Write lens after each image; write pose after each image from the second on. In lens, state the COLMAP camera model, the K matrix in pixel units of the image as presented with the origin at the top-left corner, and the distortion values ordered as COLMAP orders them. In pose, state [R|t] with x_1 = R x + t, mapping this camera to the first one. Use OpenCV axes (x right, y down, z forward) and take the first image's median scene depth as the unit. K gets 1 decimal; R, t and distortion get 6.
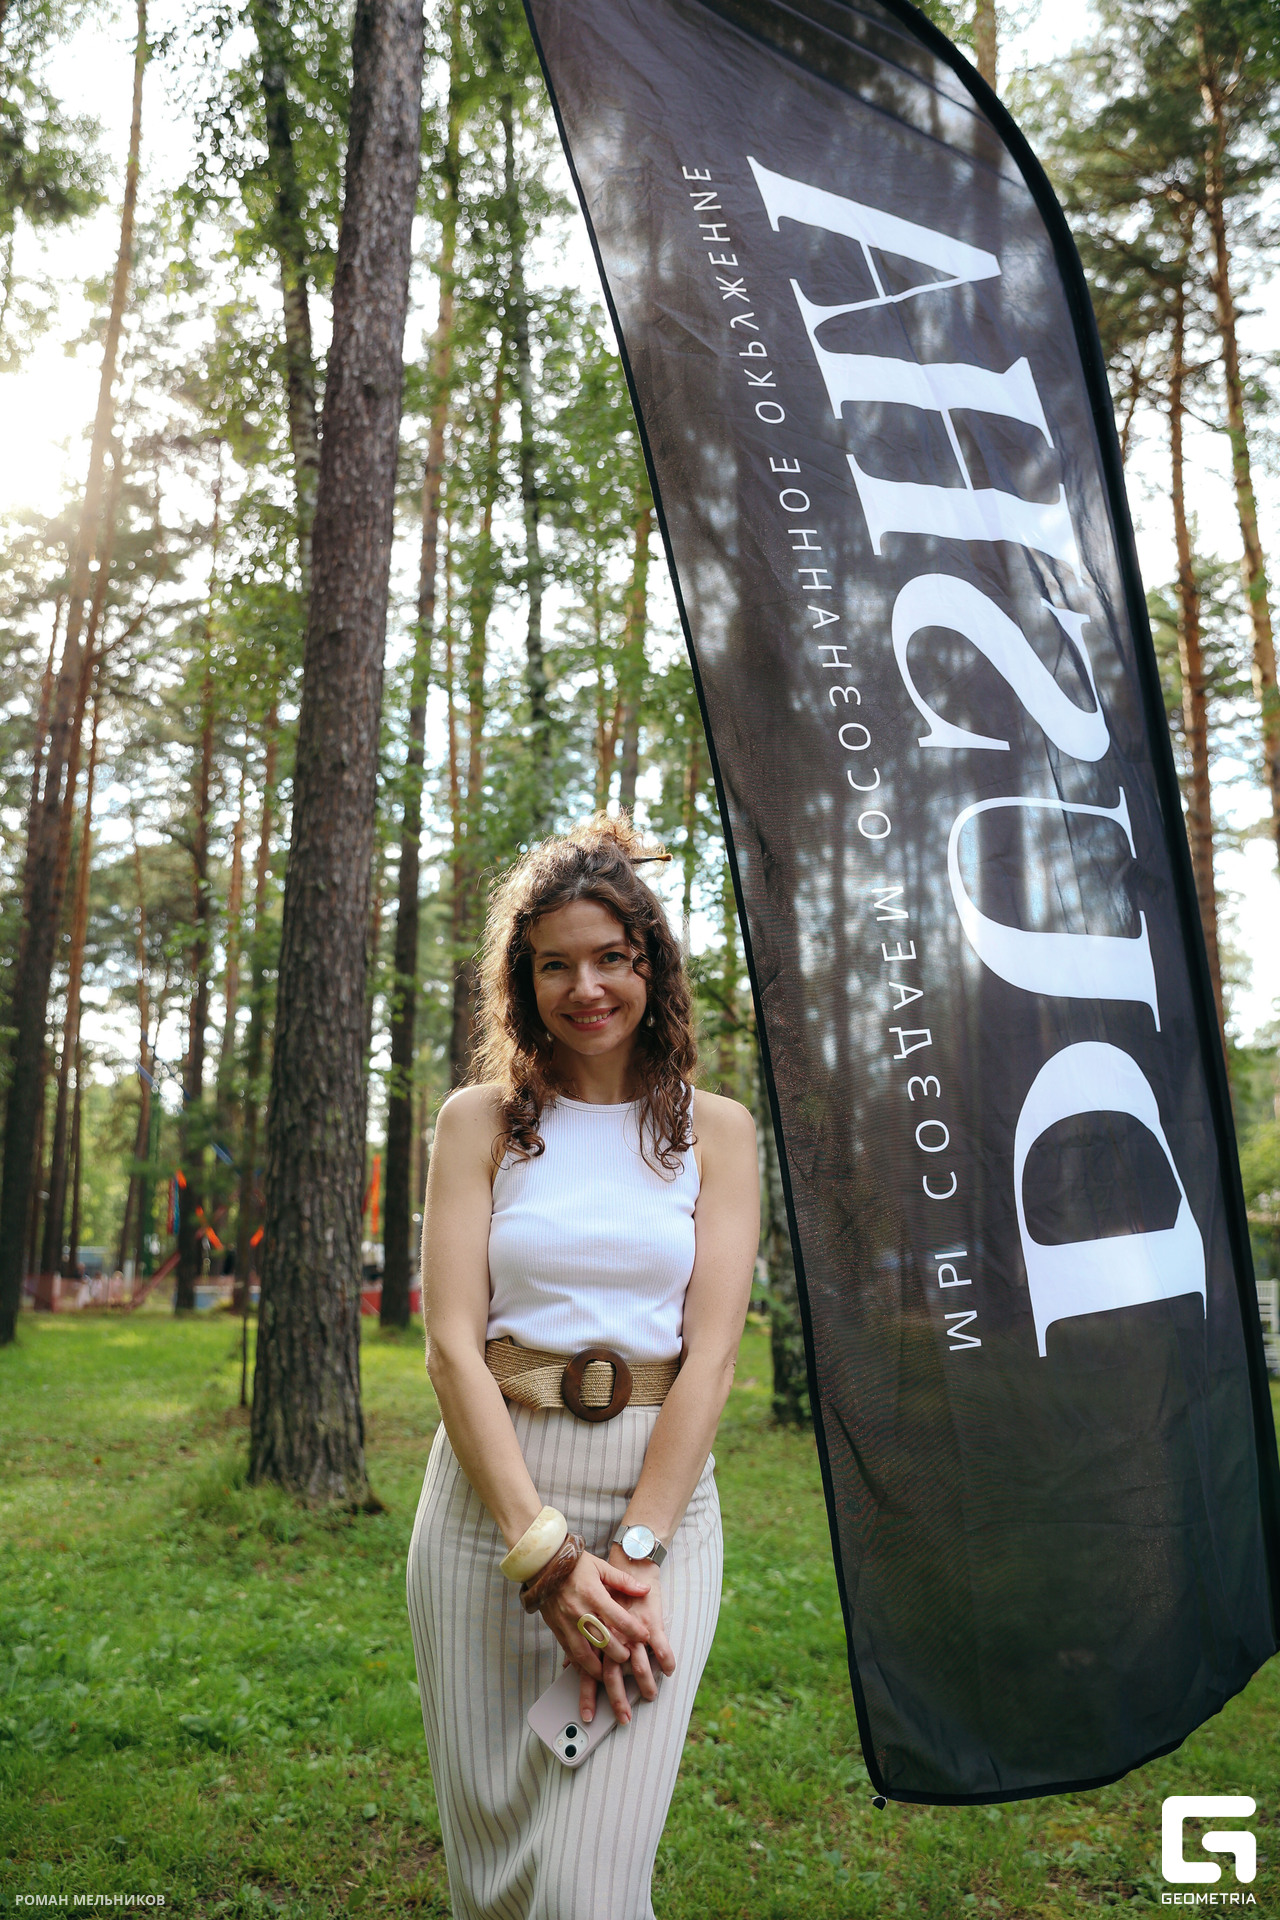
lens RADIAL K [[1582.1, 0, 637.8], [0, 1582.1, 951.0], [0, 0, 1]] dist [-0.078138, 0.077667]
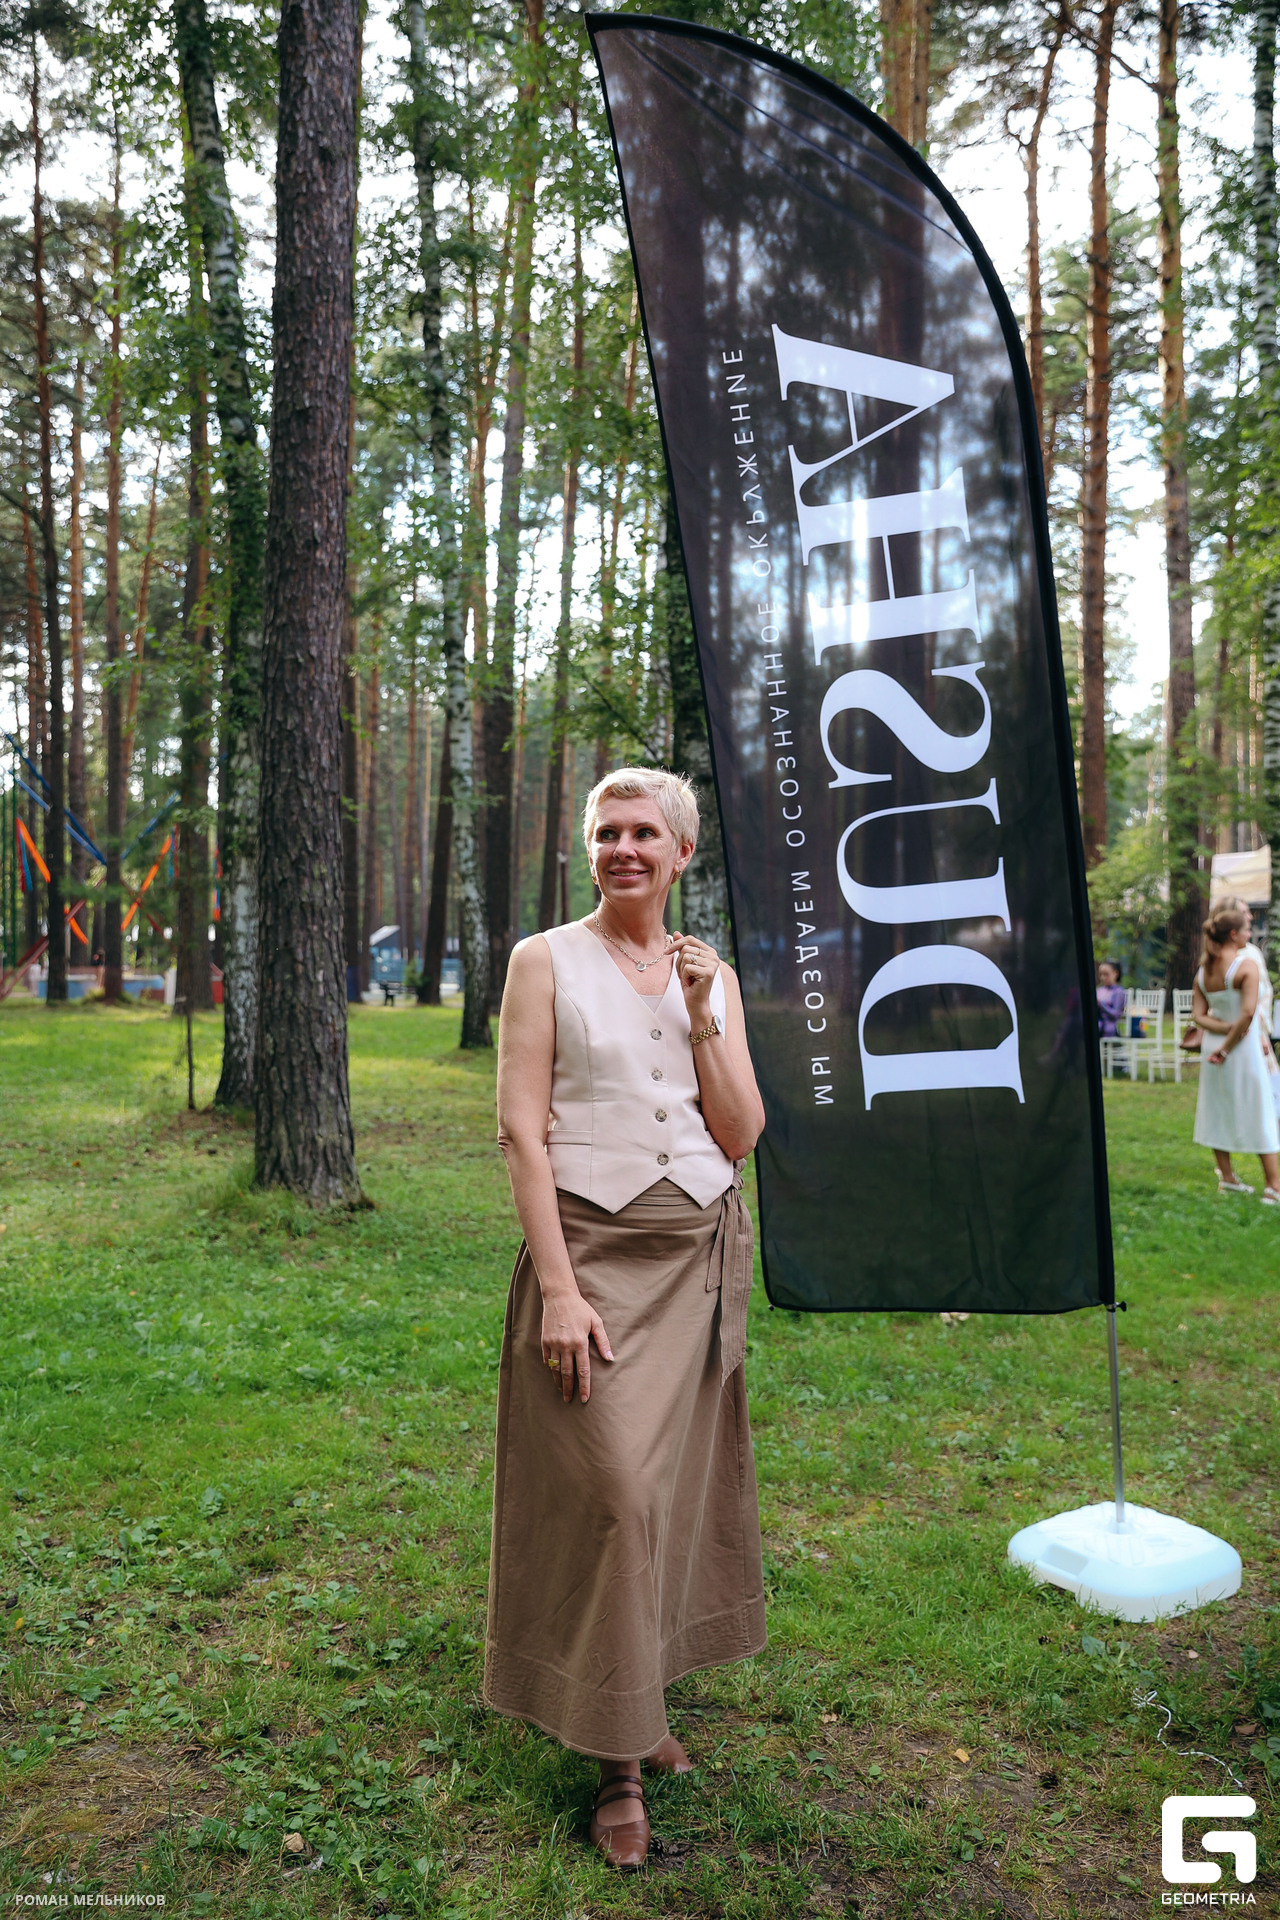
lens RADIAL K [[1628.0, 0, 641.4], [0, 1628.0, 968.3], [0, 0, 1]] dist [-0.042864, 0.044131]
pose [[0.996394, 0.002611, 0.084803, -0.065359], [-0.020161, 0.978183, 0.206763, -0.074661], [-0.082413, -0.207727, 0.974709, -0.168634]]
